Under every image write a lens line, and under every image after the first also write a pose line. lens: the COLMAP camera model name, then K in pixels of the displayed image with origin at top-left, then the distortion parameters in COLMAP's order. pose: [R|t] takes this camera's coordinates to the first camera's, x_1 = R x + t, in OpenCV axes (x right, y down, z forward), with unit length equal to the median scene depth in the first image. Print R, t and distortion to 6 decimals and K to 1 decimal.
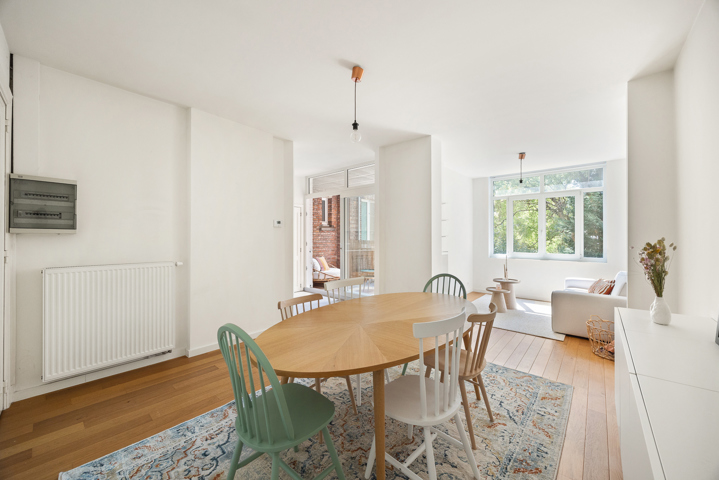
lens RADIAL K [[278.2, 0, 358.4], [0, 278.2, 240.0], [0, 0, 1]] dist [-0.000768, -0.000026]
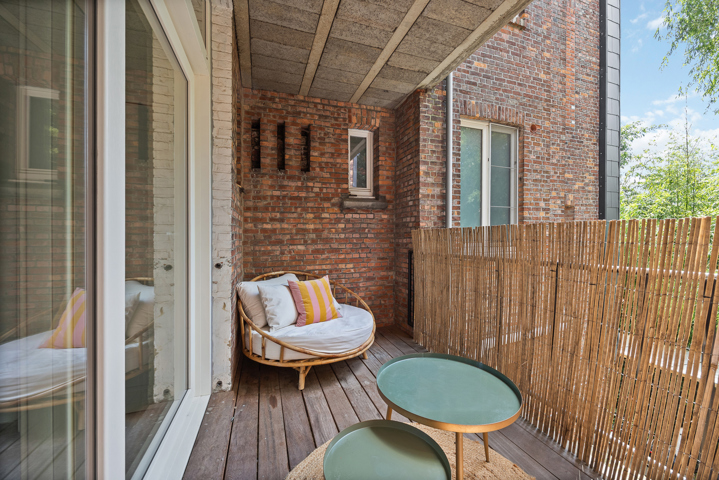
lens RADIAL K [[278.2, 0, 361.5], [0, 278.2, 242.1], [0, 0, 1]] dist [-0.000768, -0.000026]
pose [[0.874678, -0.007354, -0.484649, 0.075301], [0.007259, 0.999972, -0.002073, 0.014896], [0.484650, -0.001705, 0.874706, 0.638244]]
